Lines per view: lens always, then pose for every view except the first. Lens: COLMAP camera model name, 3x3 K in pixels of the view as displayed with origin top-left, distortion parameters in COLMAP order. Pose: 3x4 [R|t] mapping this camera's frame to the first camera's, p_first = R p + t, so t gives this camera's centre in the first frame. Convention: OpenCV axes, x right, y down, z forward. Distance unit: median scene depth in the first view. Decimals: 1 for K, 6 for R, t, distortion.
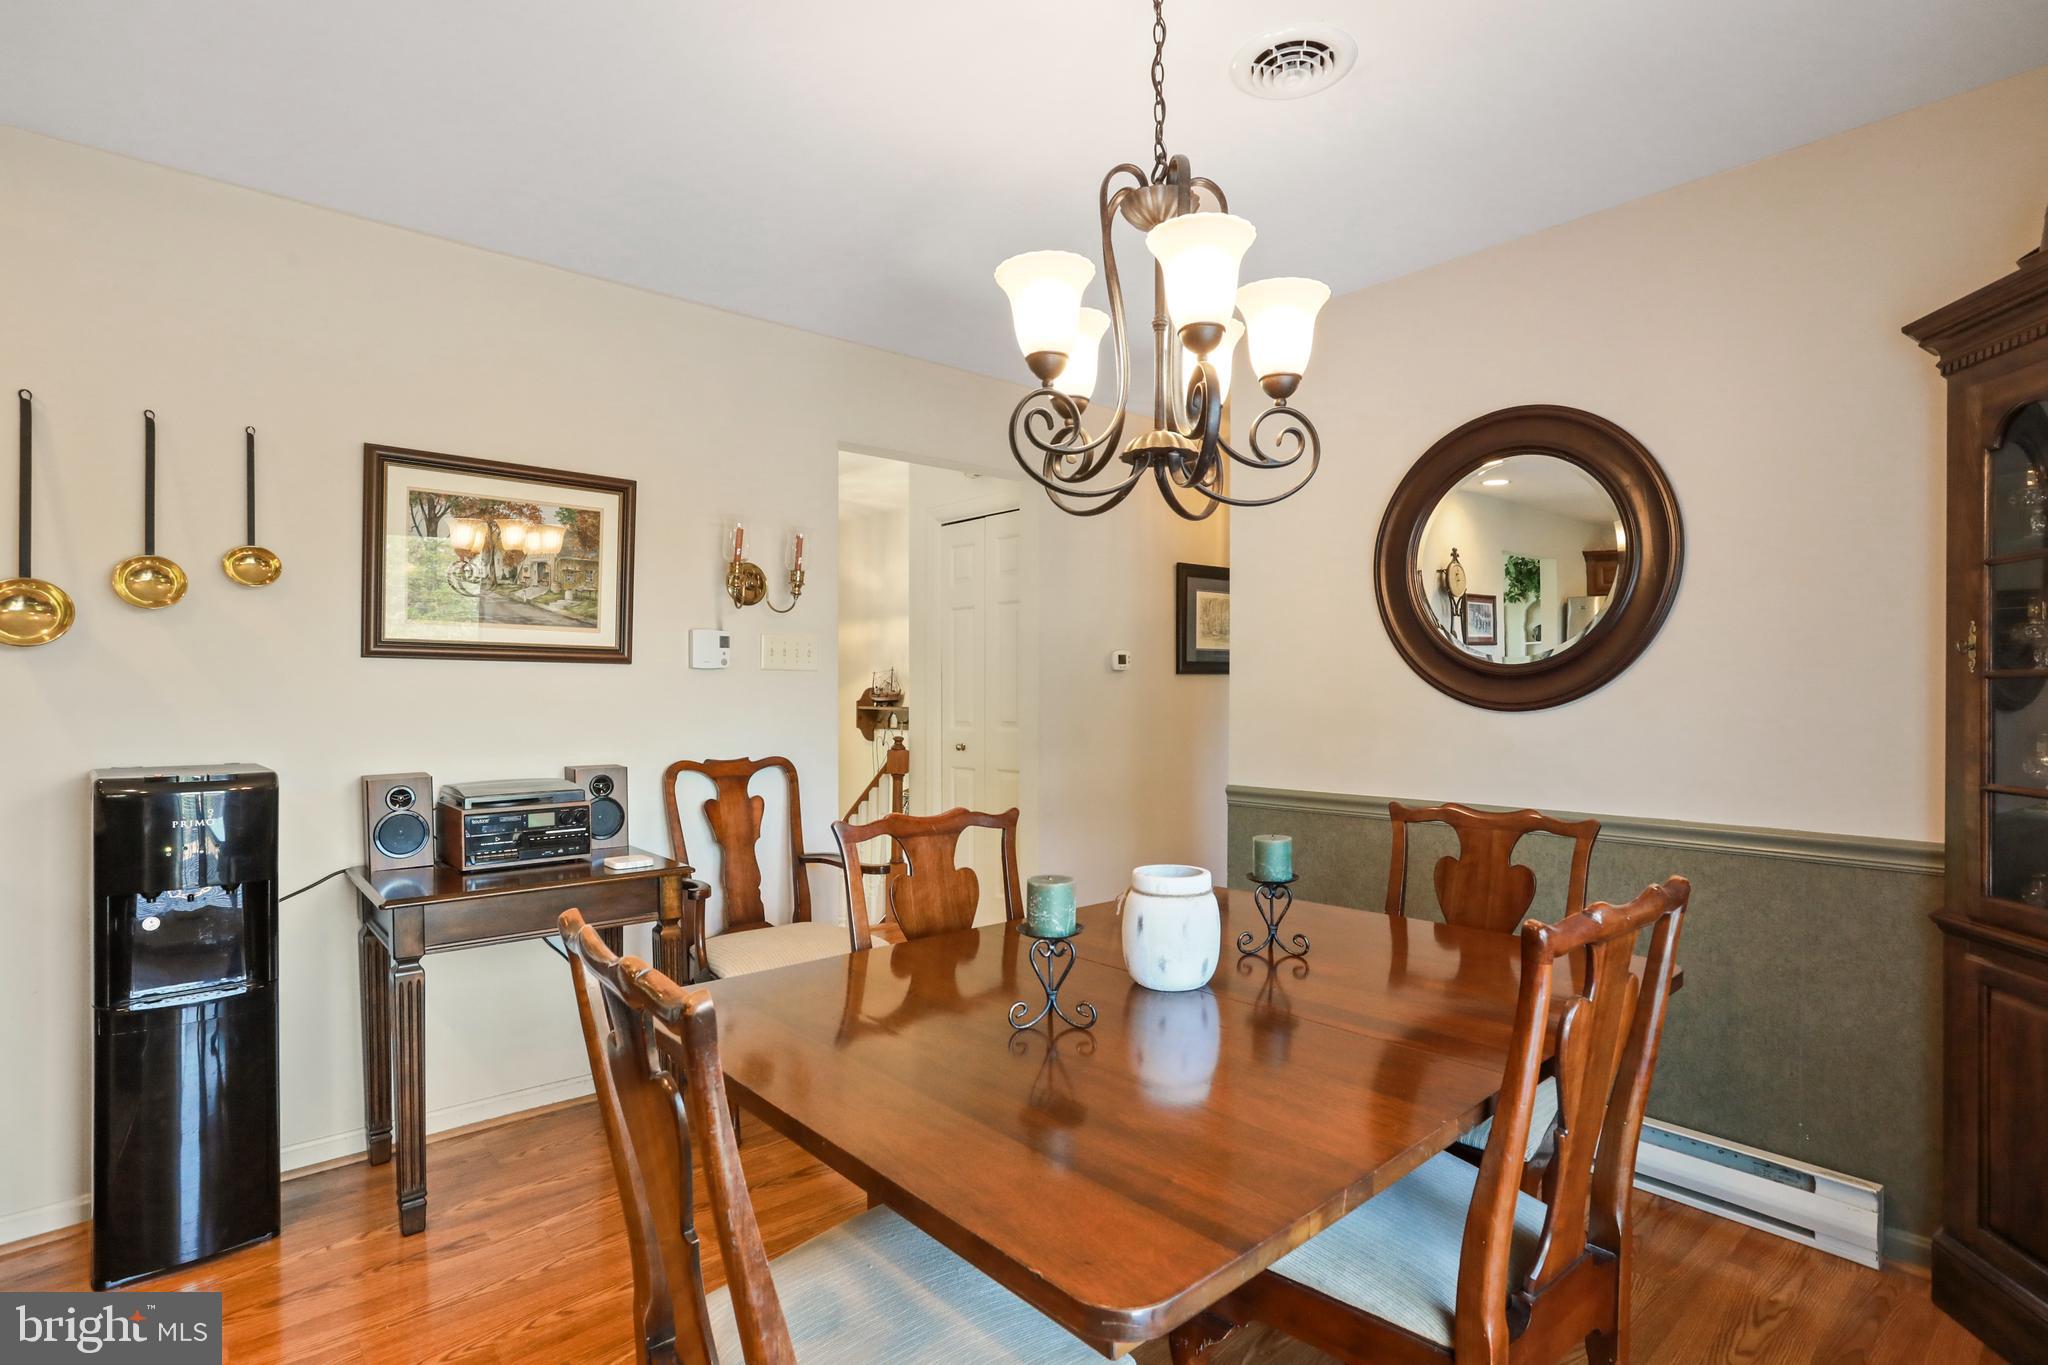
lens RADIAL K [[1016.8, 0, 1024.0], [0, 1016.8, 682.5], [0, 0, 1]] dist [-0.050605, 0.027290]
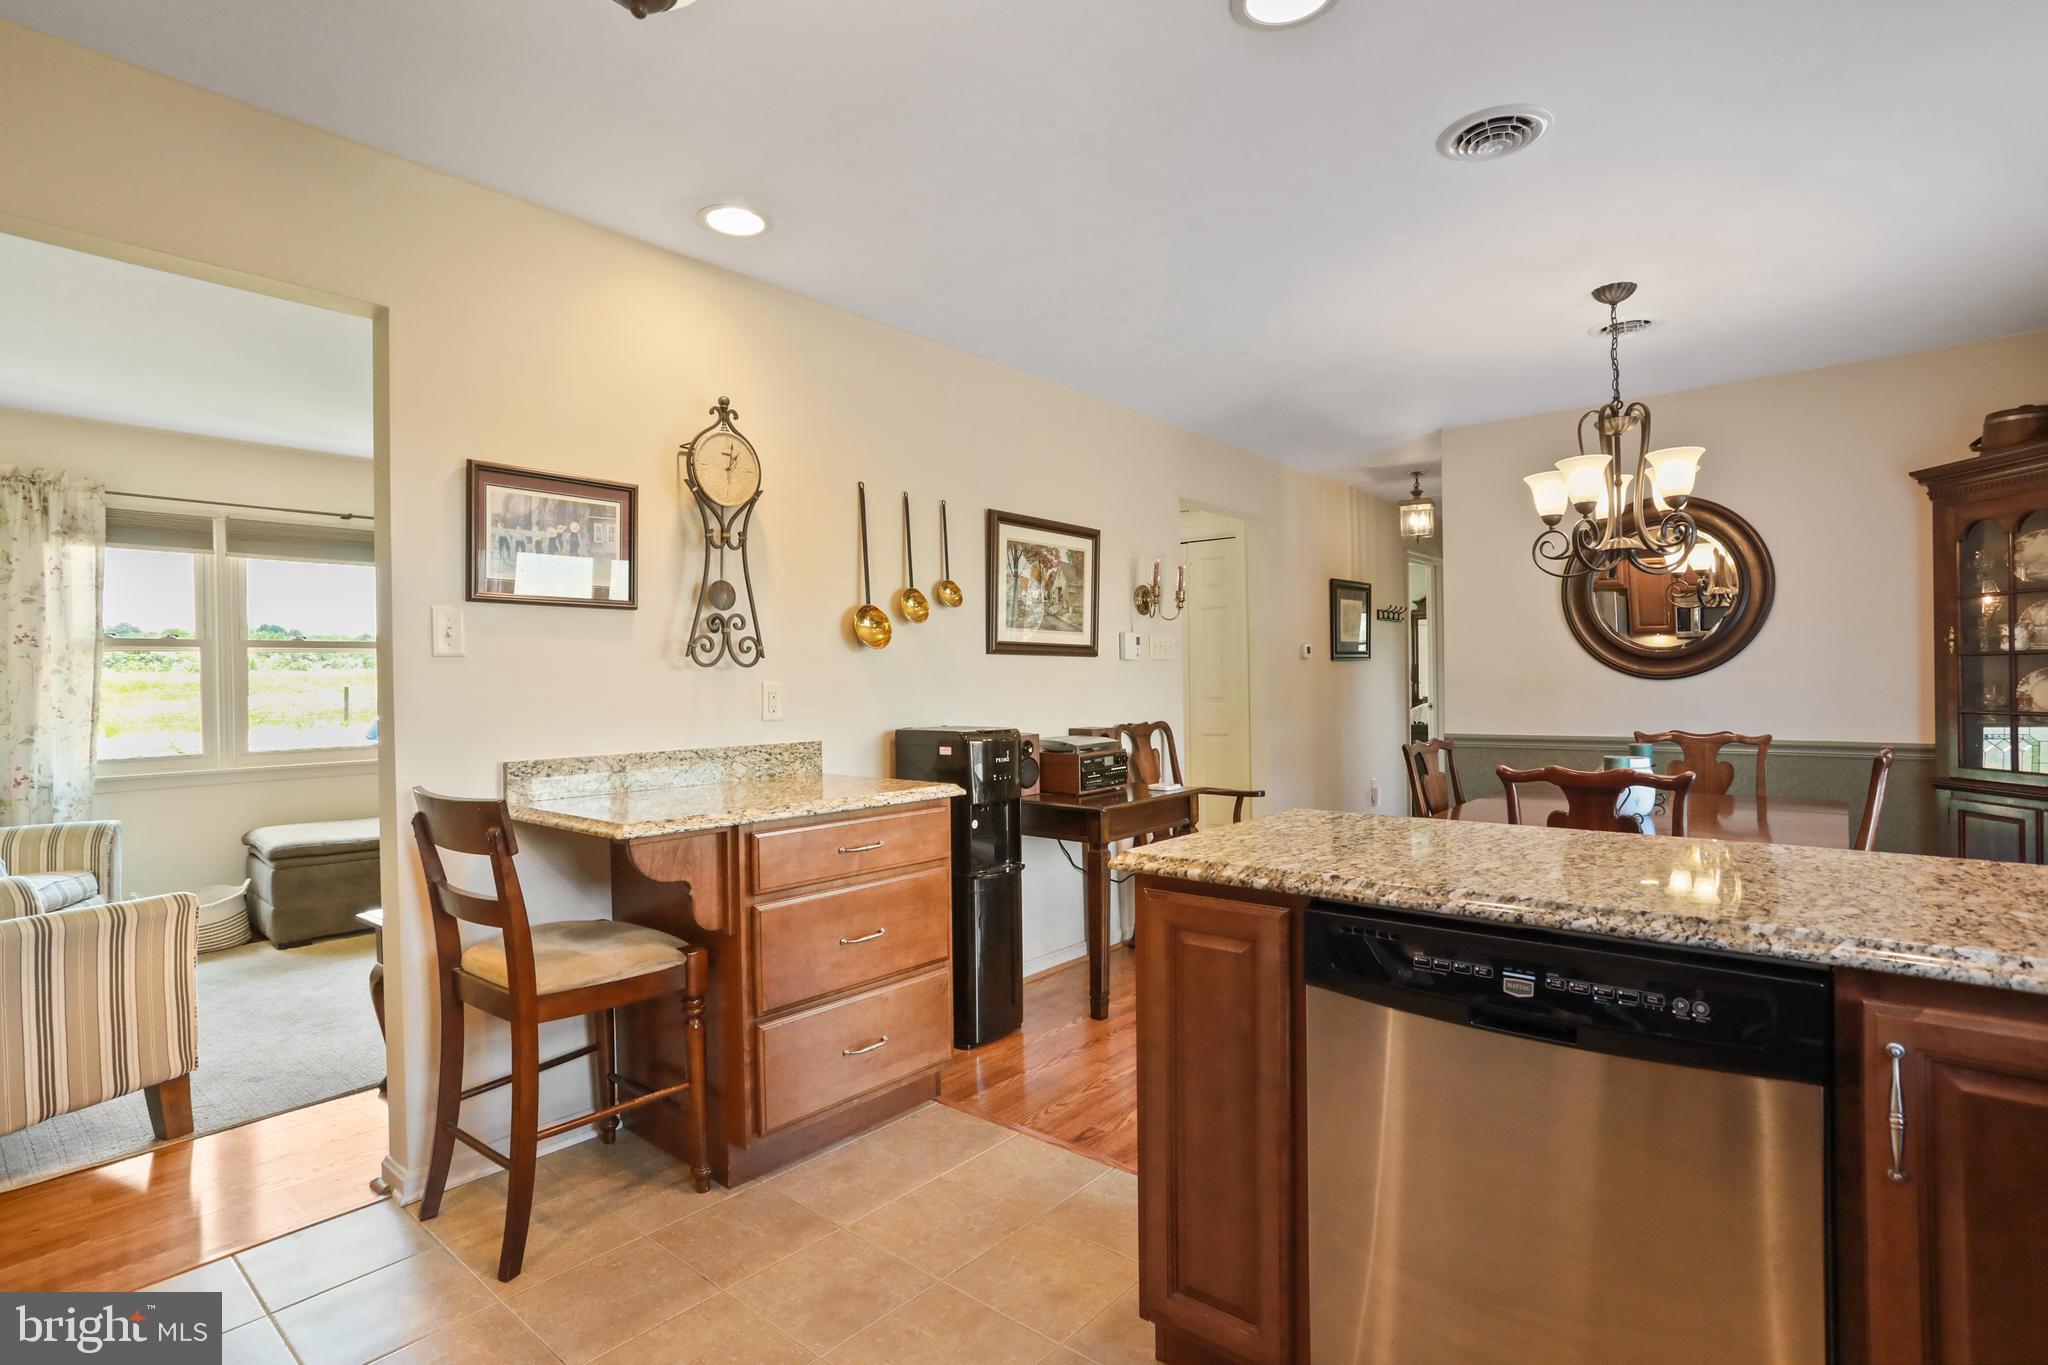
lens RADIAL K [[1016.8, 0, 1024.0], [0, 1016.8, 682.5], [0, 0, 1]] dist [-0.050605, 0.027290]
pose [[0.989105, -0.014905, 0.146455, -0.815663], [0.013449, 0.999850, 0.010930, 0.000834], [-0.146596, -0.008841, 0.989157, -0.482131]]
